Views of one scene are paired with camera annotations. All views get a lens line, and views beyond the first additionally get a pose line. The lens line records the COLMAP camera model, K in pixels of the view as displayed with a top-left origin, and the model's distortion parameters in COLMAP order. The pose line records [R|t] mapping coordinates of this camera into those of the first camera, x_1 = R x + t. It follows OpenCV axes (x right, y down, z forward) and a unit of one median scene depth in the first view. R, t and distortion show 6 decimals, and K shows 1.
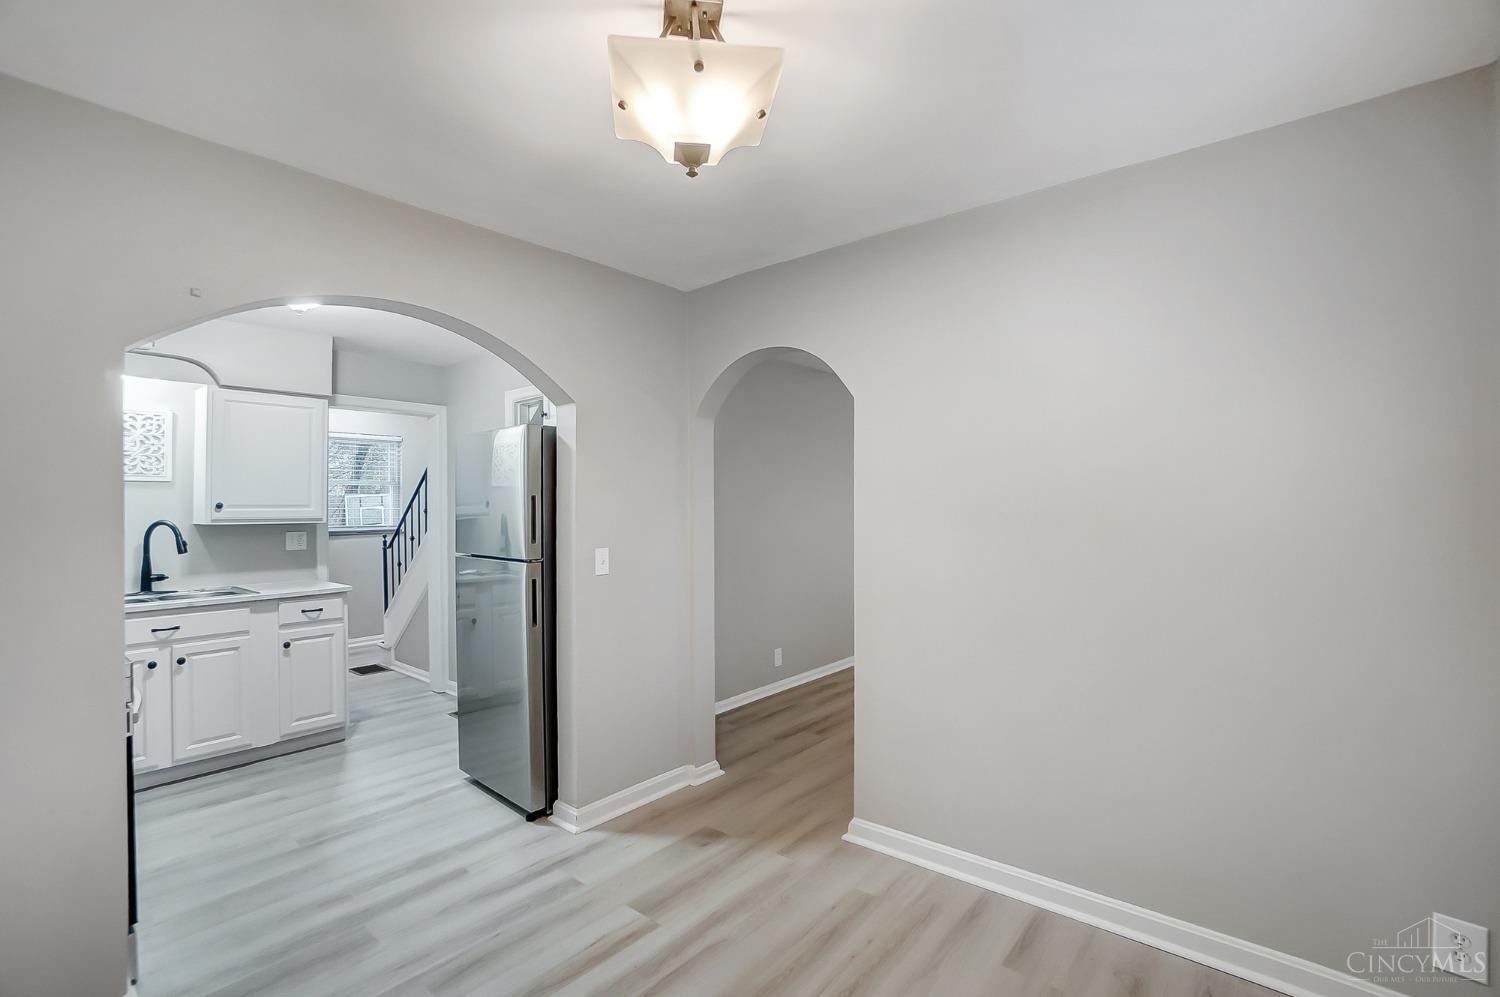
lens RADIAL K [[678.5, 0, 740.1], [0, 678.5, 495.3], [0, 0, 1]] dist [-0.058343, 0.022801]
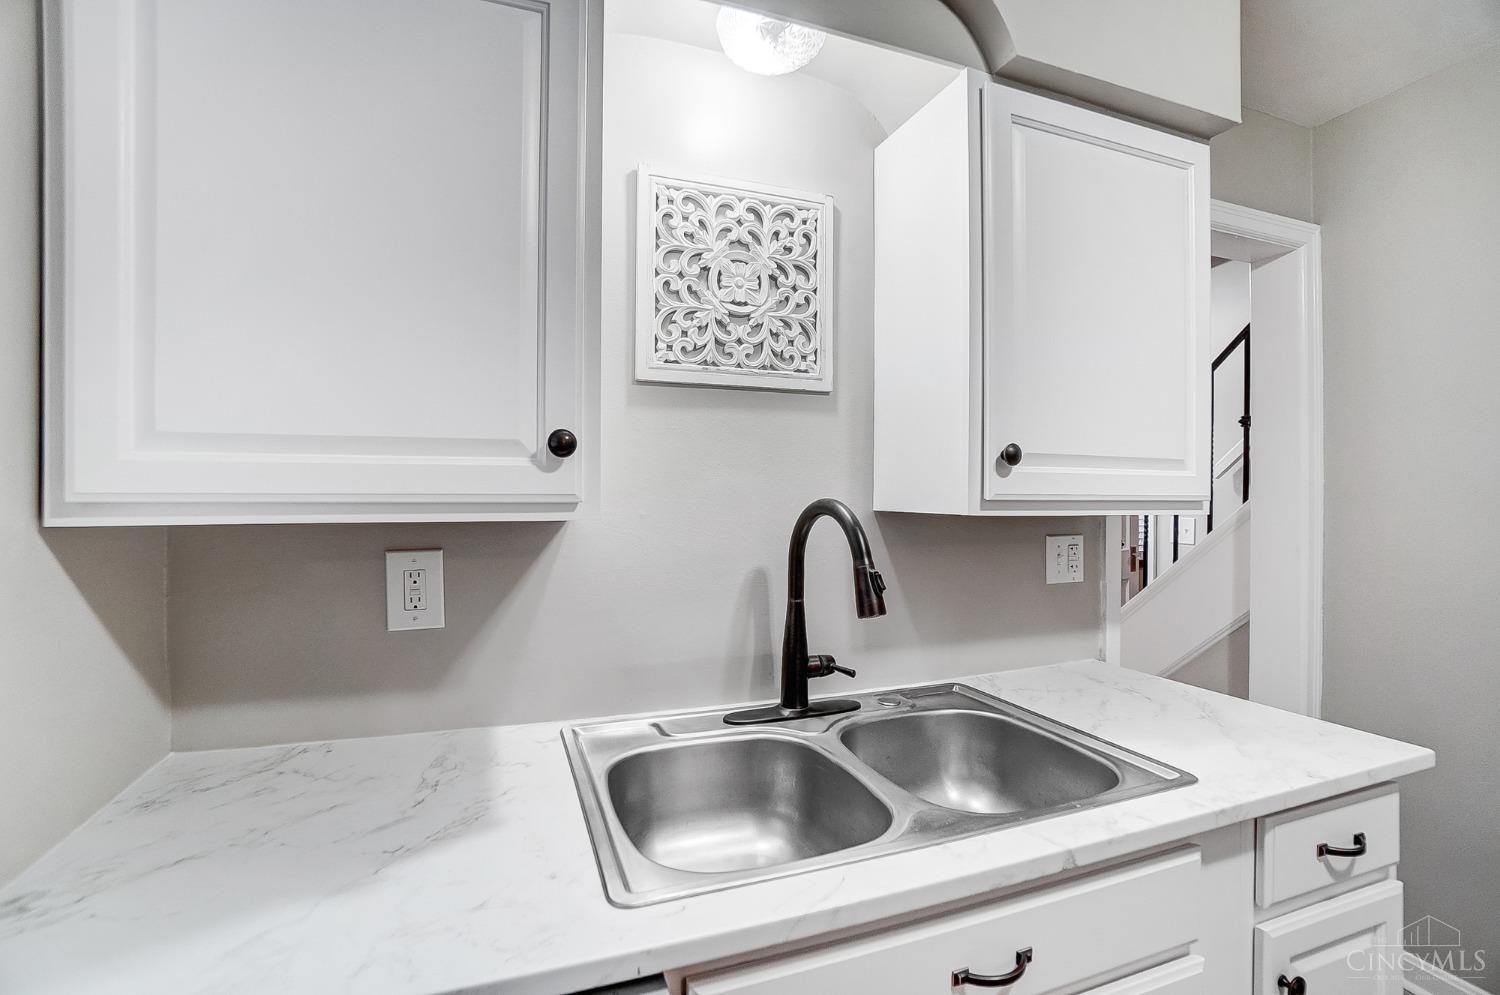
lens RADIAL K [[666.7, 0, 738.4], [0, 666.7, 504.3], [0, 0, 1]] dist [-0.054045, 0.020681]
pose [[0.868922, 0.023937, -0.494370, -0.740282], [-0.005763, 0.999251, 0.038253, 0.027125], [0.494916, -0.030390, 0.868409, 0.667274]]
